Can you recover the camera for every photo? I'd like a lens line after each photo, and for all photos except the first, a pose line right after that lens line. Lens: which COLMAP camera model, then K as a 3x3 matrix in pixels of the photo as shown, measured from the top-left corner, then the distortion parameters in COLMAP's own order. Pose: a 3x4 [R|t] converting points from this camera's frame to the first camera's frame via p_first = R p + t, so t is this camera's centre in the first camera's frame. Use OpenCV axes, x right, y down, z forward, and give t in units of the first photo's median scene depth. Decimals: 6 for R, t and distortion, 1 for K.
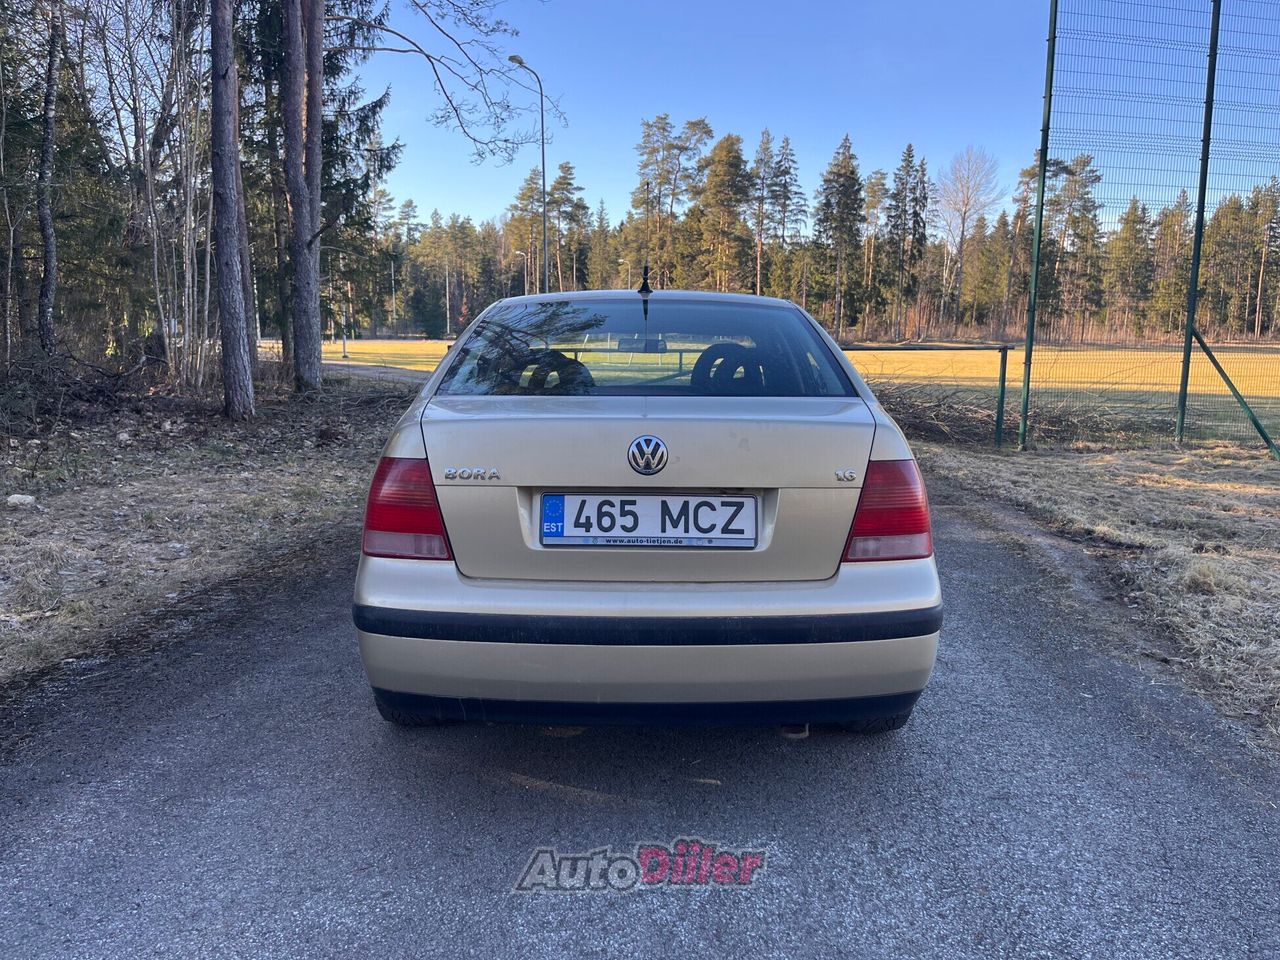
lens RADIAL K [[957.5, 0, 696.7], [0, 957.5, 475.7], [0, 0, 1]] dist [0.081860, -0.120812]
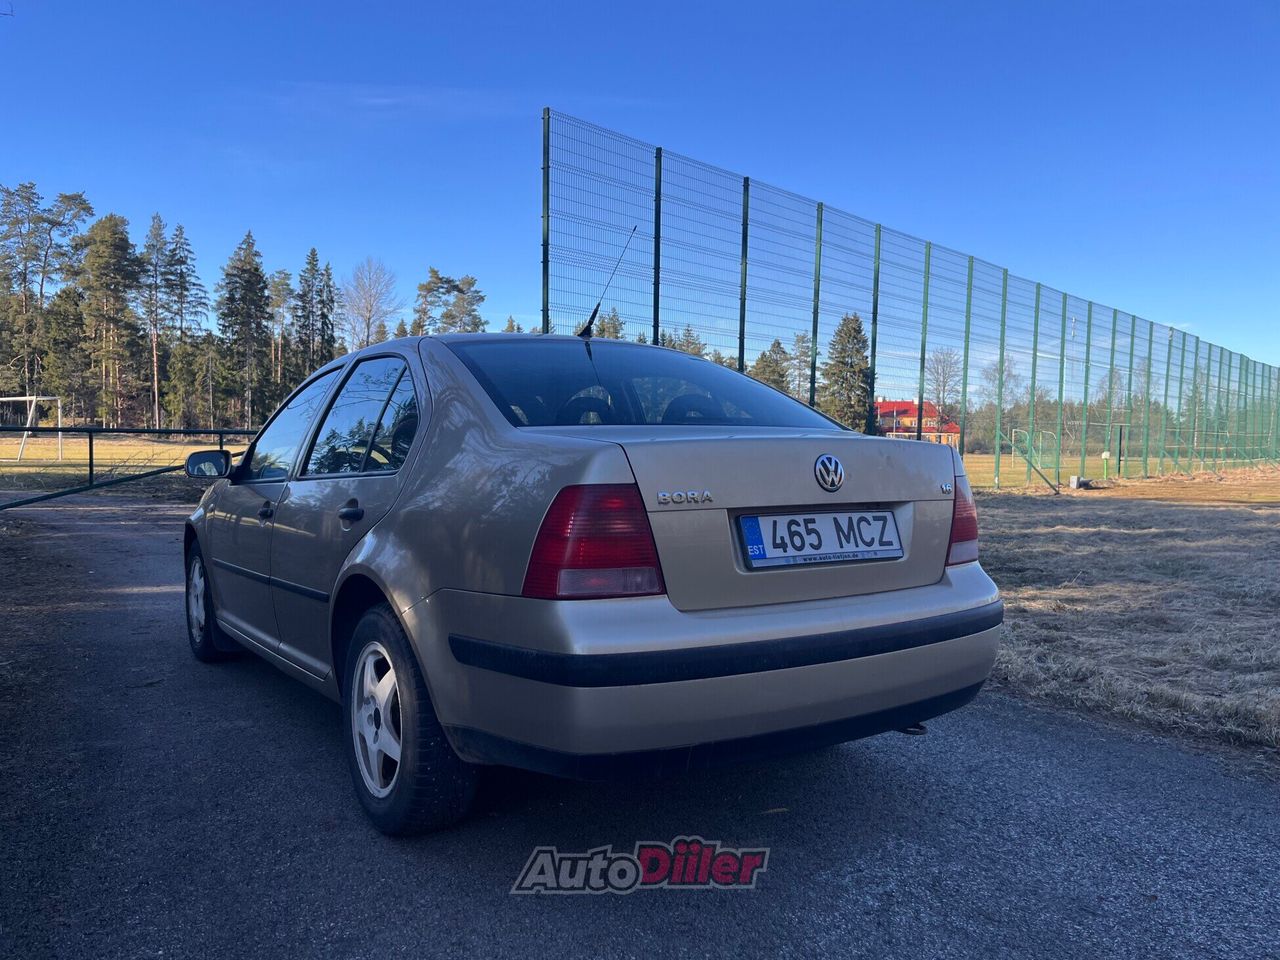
lens RADIAL K [[938.3, 0, 640.0], [0, 938.3, 480.0], [0, 0, 1]] dist [0.047695, -0.059375]
pose [[0.838316, -0.022533, 0.544719, -0.535480], [0.077323, 0.993959, -0.077882, 0.034064], [-0.539674, 0.107409, 0.834994, 0.187325]]
